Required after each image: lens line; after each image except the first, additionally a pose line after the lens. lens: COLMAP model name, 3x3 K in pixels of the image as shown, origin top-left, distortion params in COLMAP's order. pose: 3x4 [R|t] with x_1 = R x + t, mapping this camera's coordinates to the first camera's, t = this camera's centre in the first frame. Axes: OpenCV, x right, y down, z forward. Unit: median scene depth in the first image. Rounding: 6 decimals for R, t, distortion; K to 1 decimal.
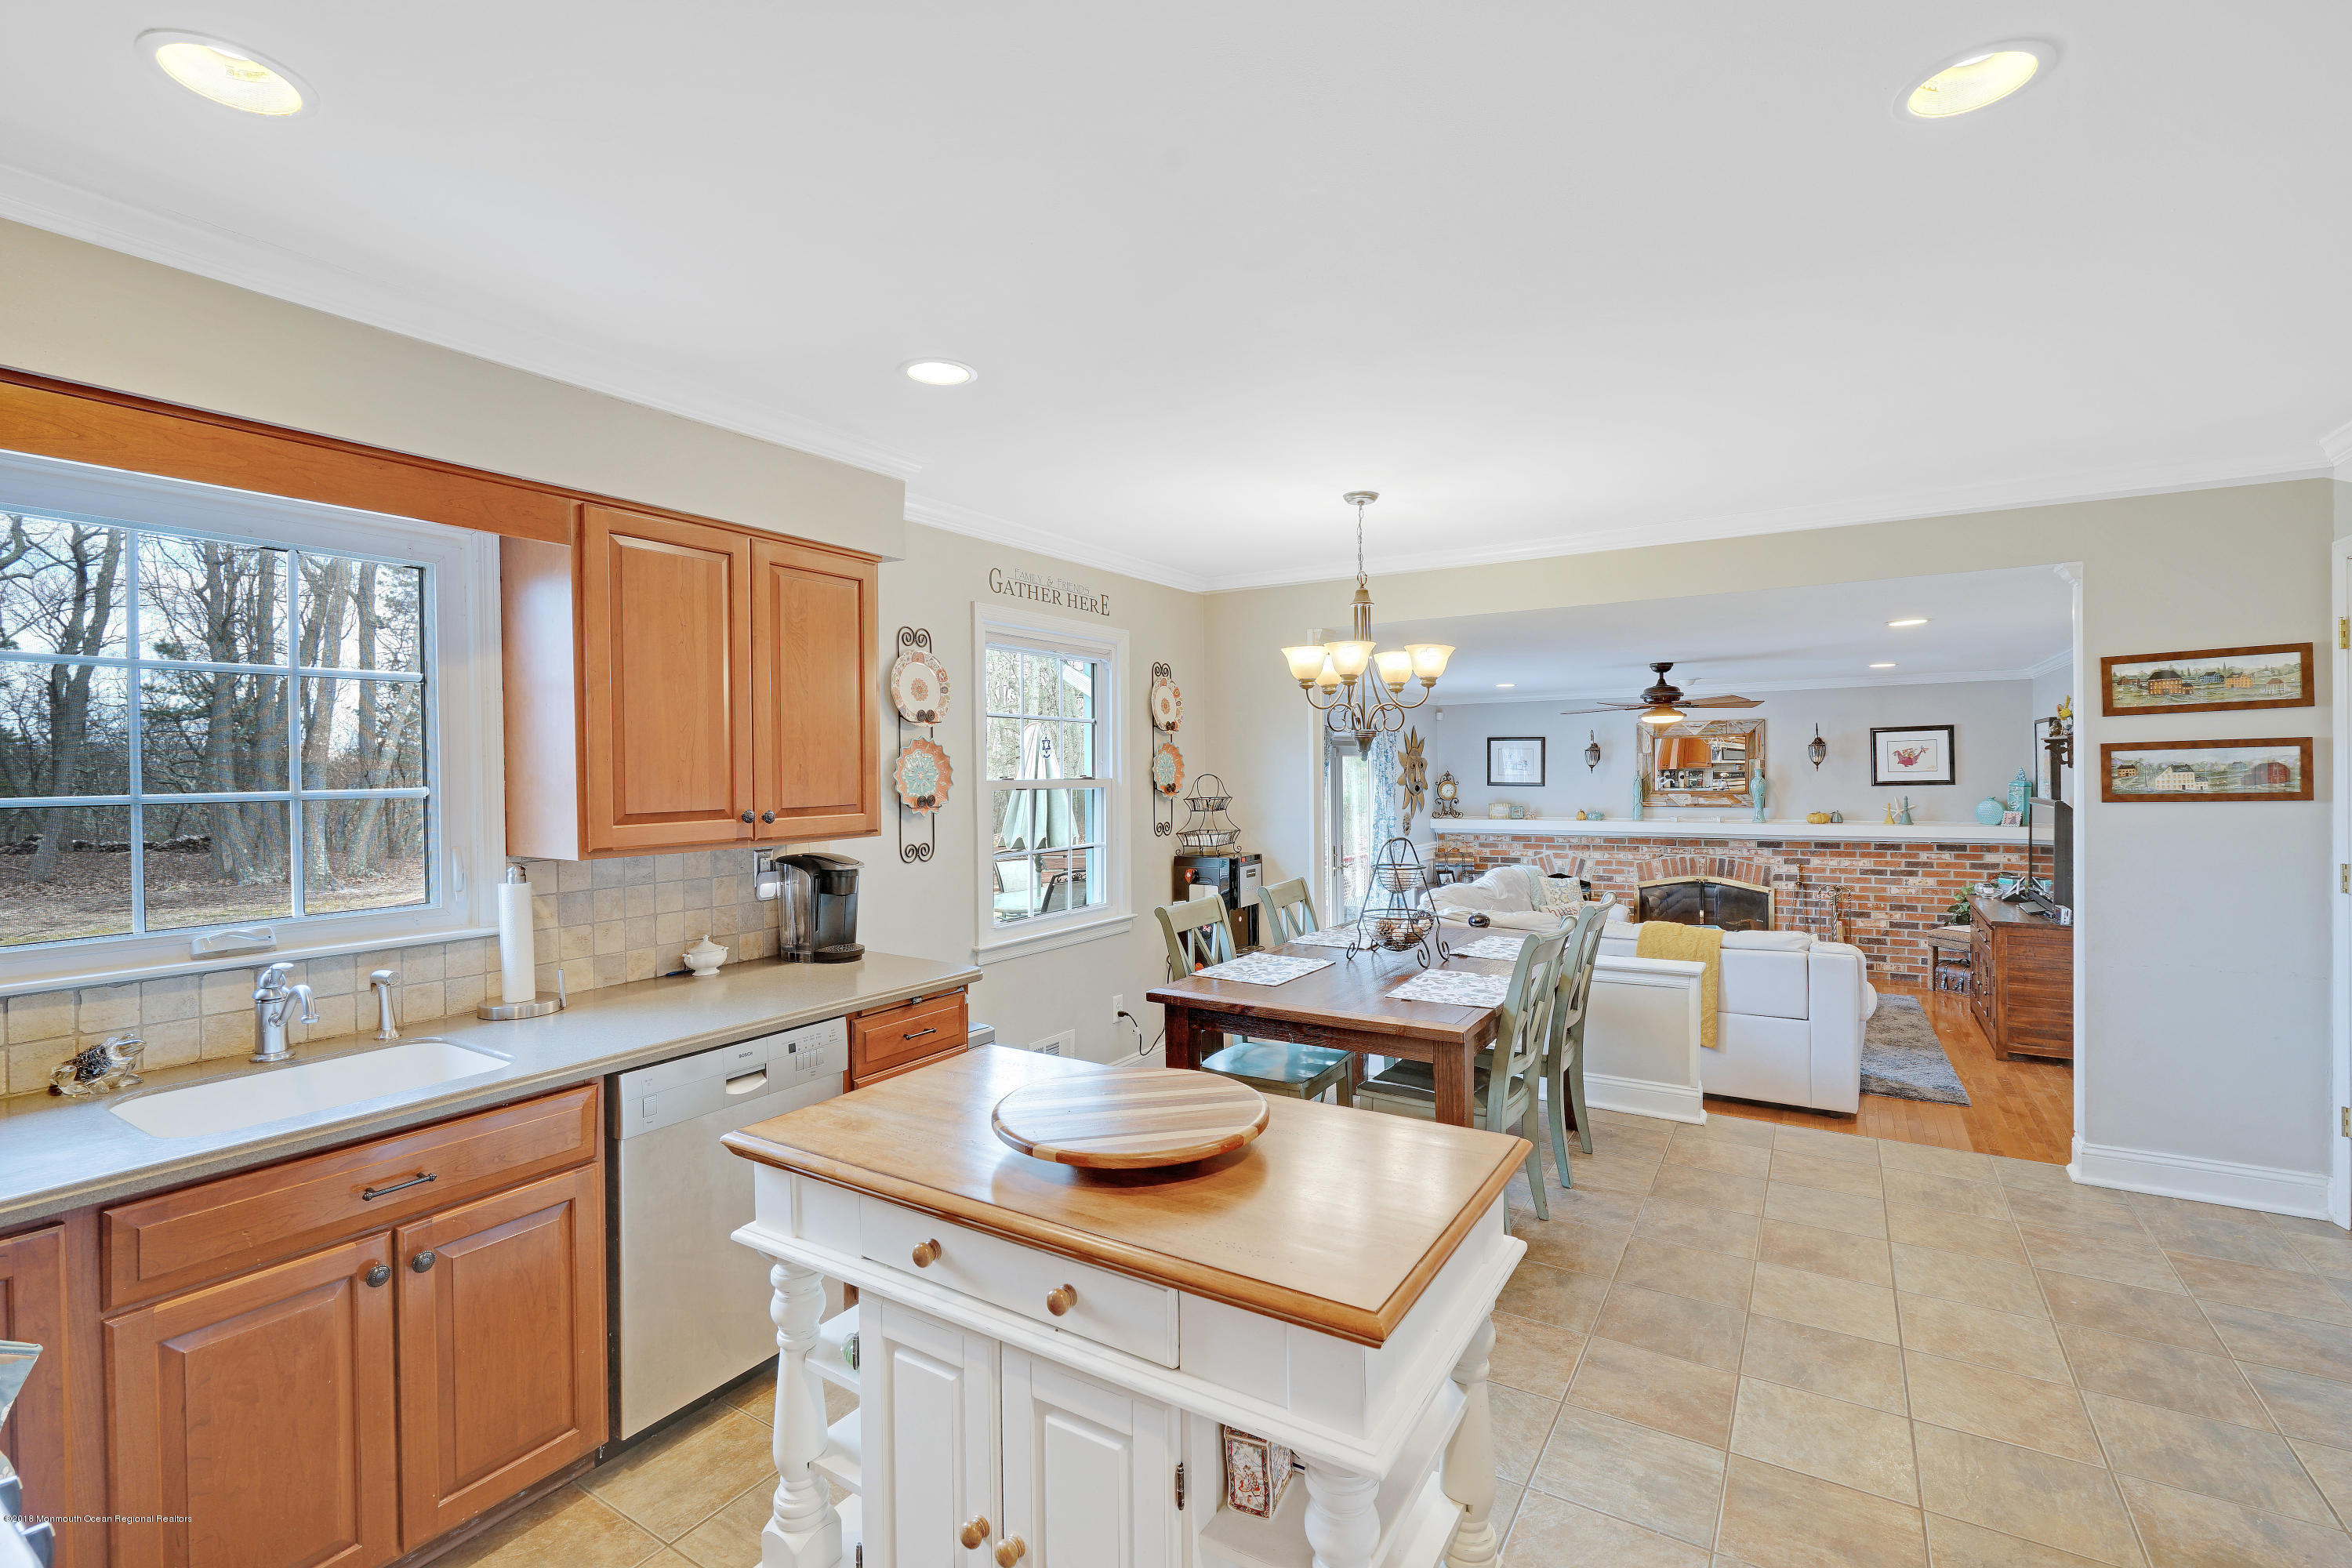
lens RADIAL K [[1052.2, 0, 1168.2], [0, 1052.2, 779.4], [0, 0, 1]] dist [-0.006775, 0.002369]
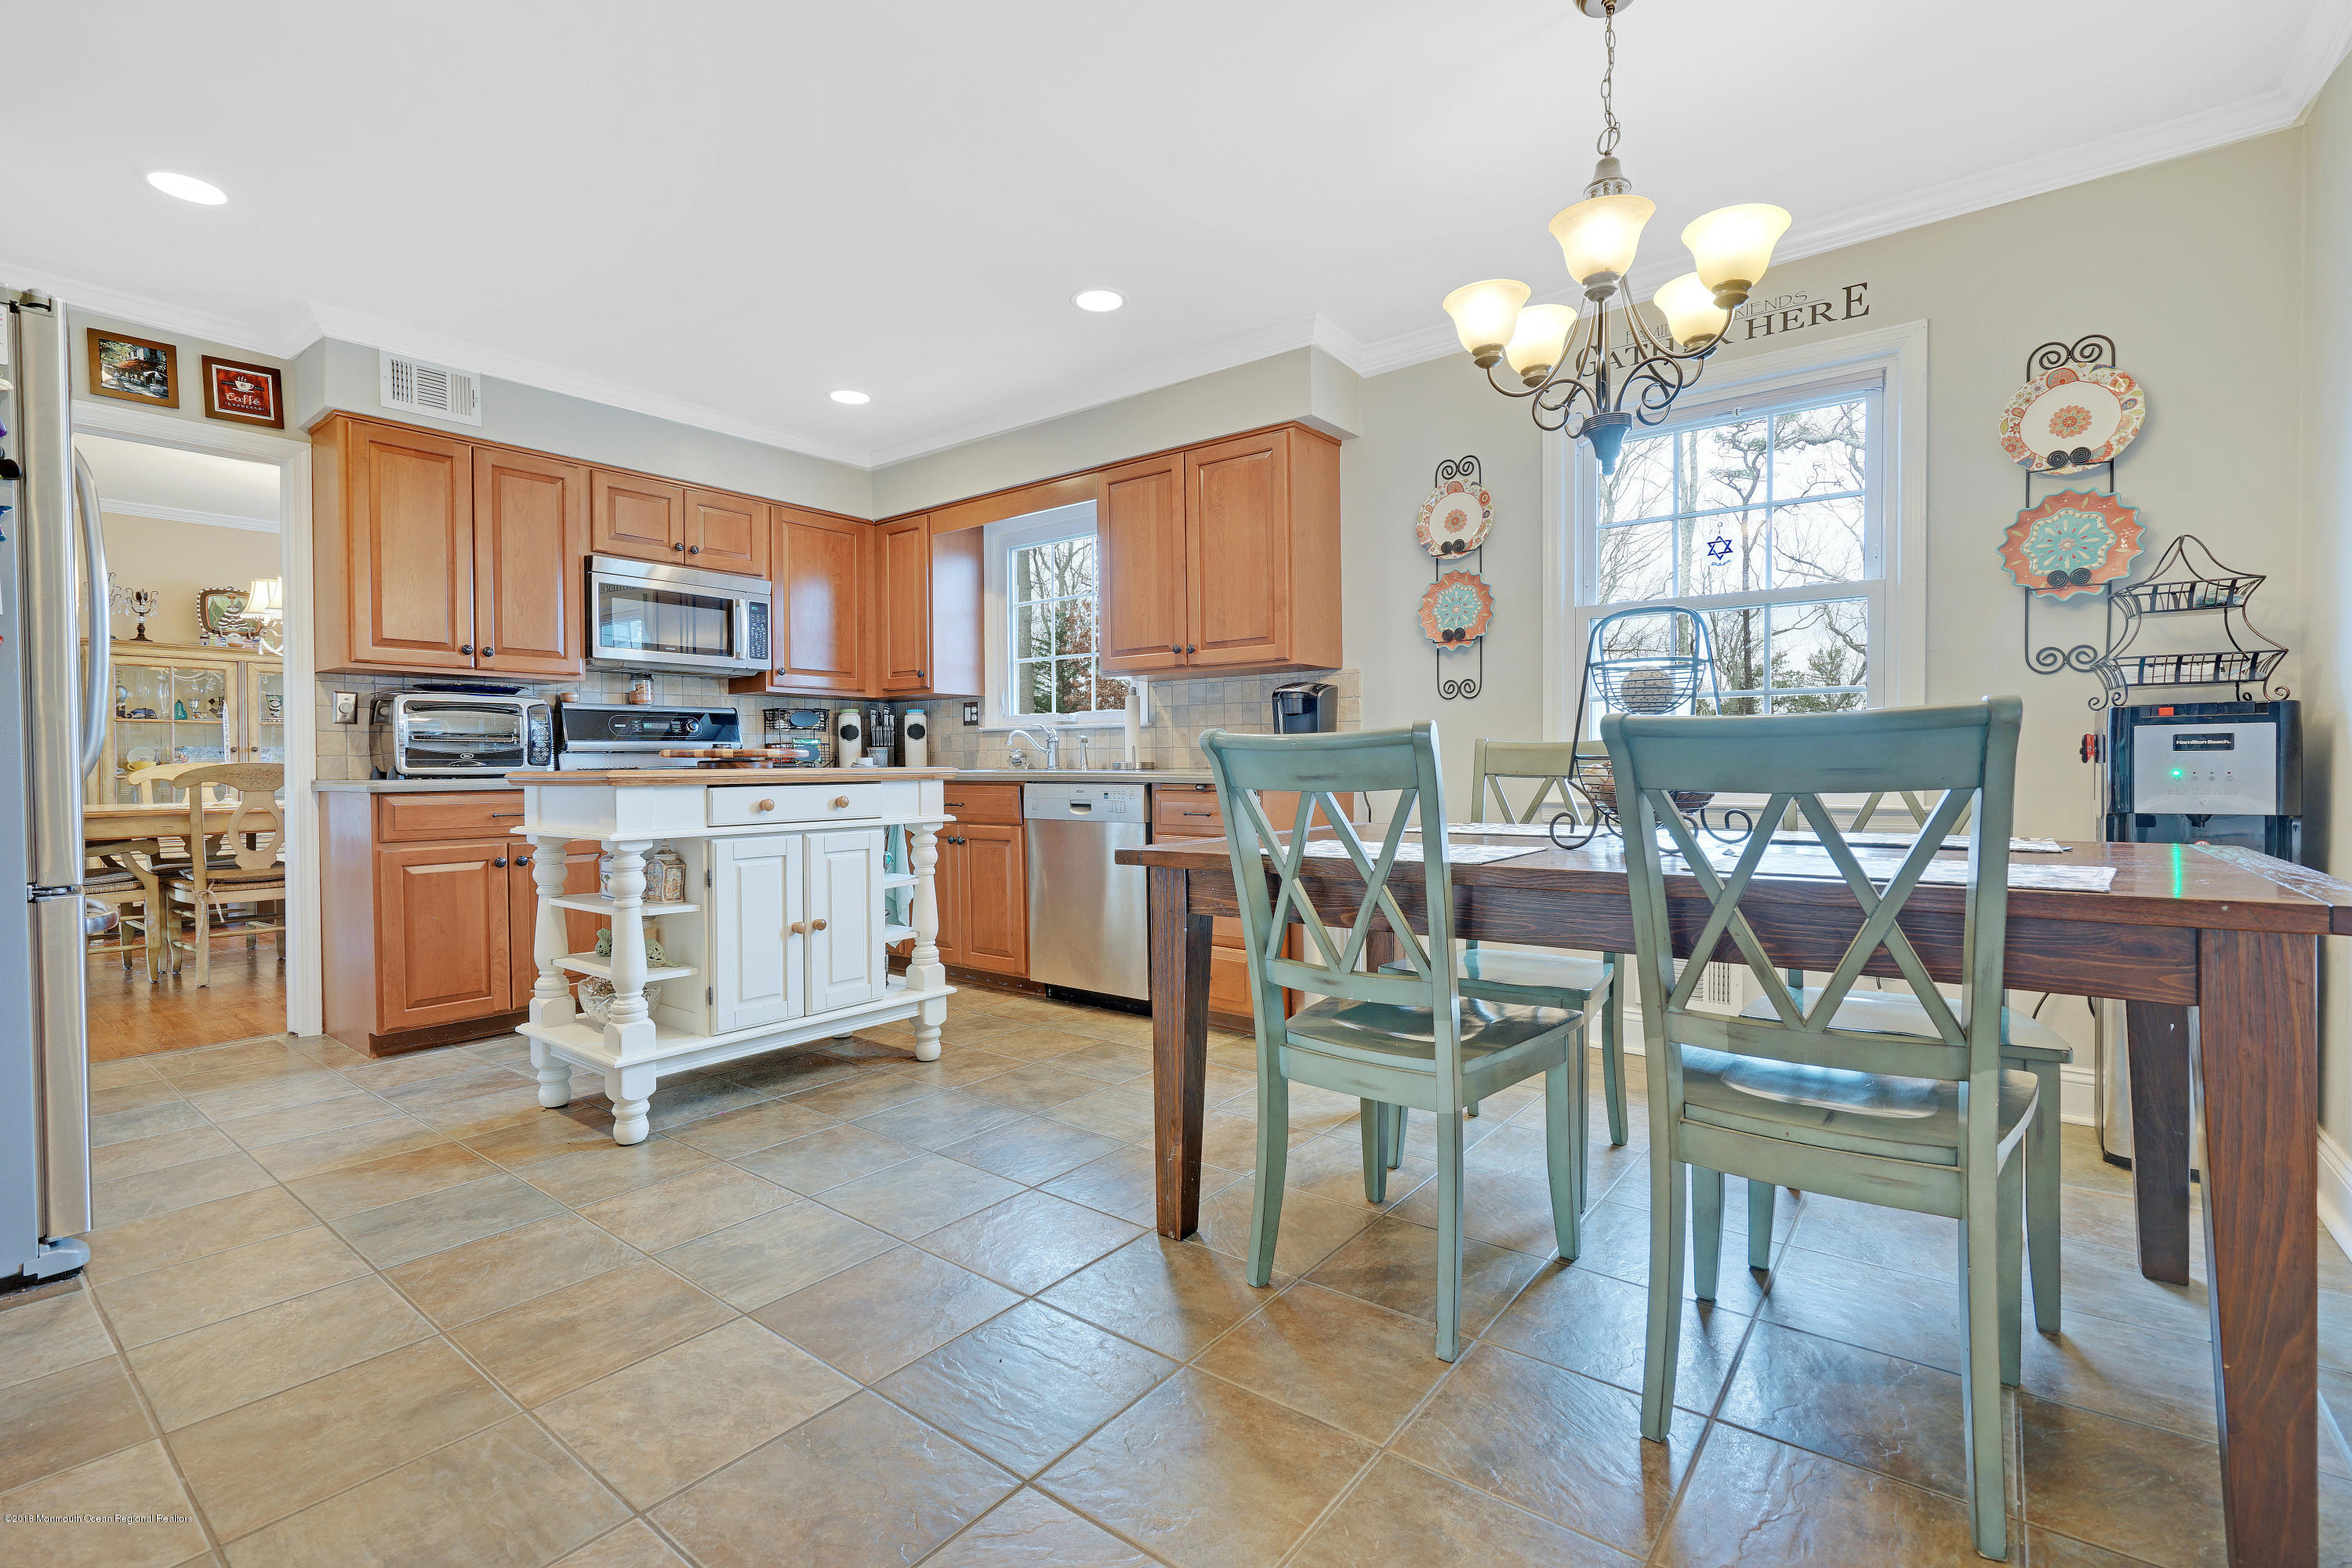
lens RADIAL K [[1052.2, 0, 1165.1], [0, 1052.2, 777.2], [0, 0, 1]] dist [-0.006775, 0.002369]
pose [[-0.103741, 0.025038, -0.994289, 0.340528], [-0.003449, 0.999668, 0.025533, 0.057014], [0.994598, 0.006078, -0.103621, 0.371270]]
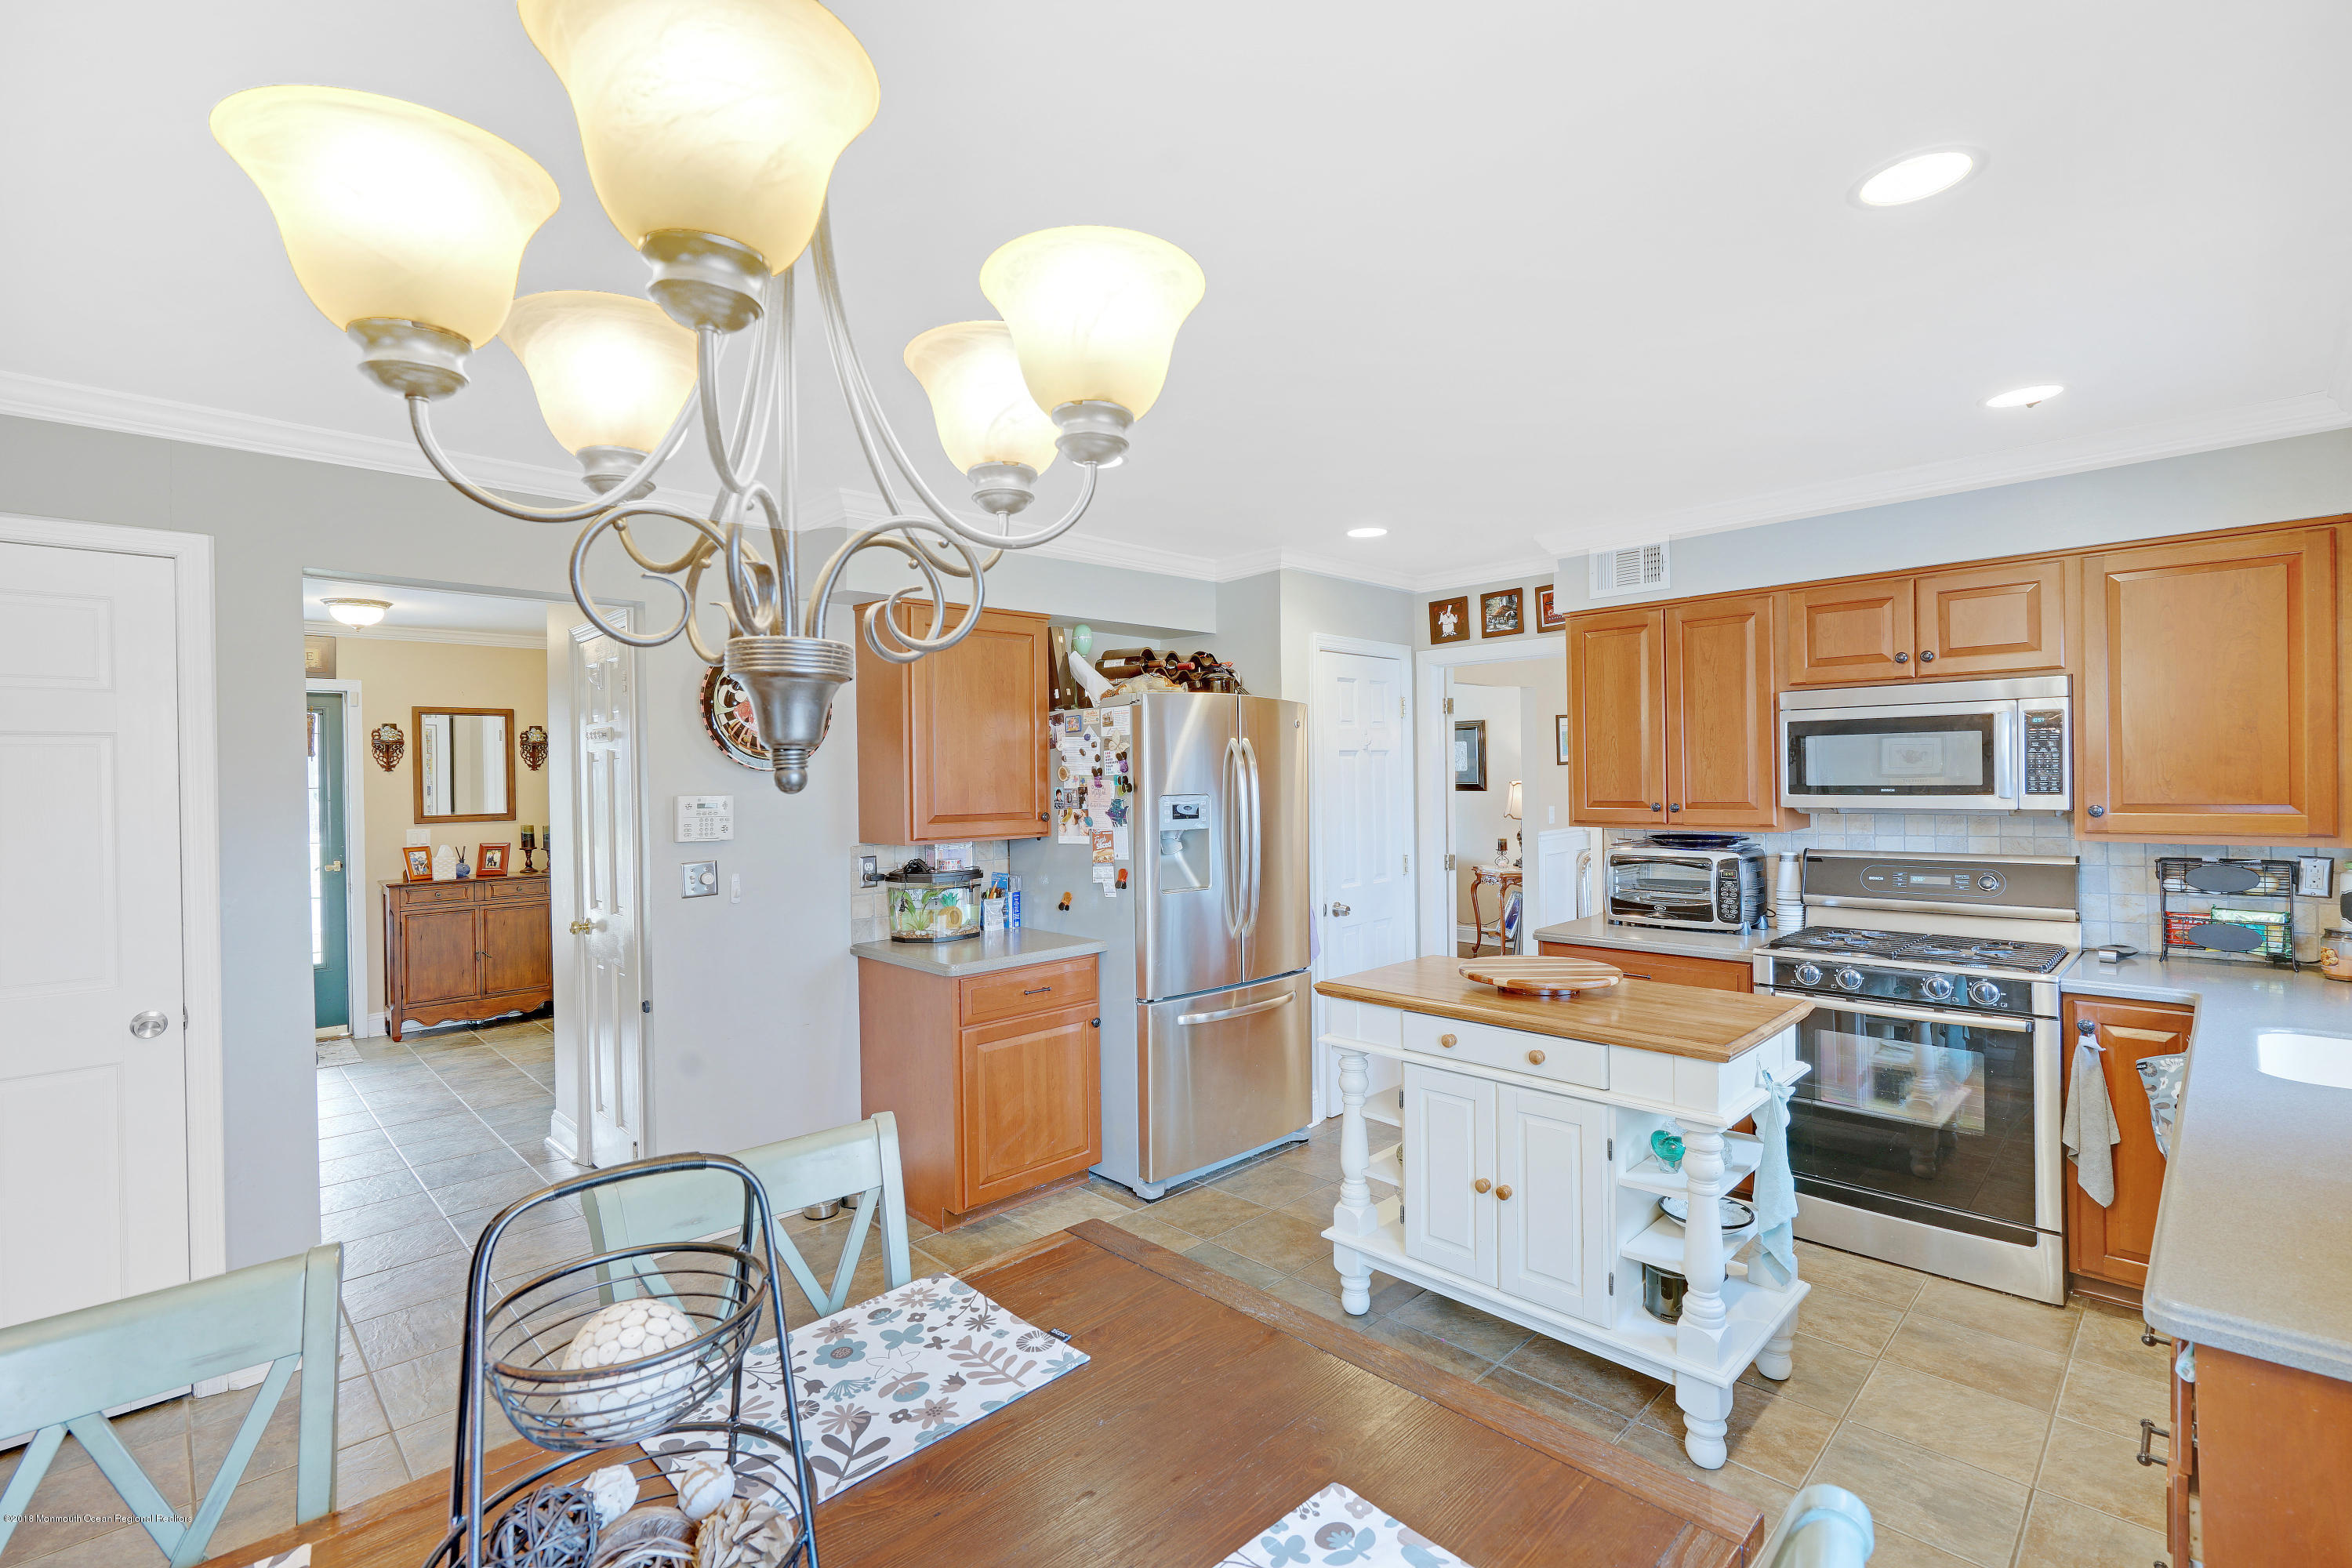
lens RADIAL K [[1052.2, 0, 1166.4], [0, 1052.2, 781.2], [0, 0, 1]] dist [-0.006775, 0.002369]
pose [[-0.972625, 0.025240, 0.231006, 0.029529], [0.029110, 0.999487, 0.013355, -0.008782], [-0.230550, 0.019714, -0.972861, 0.532259]]
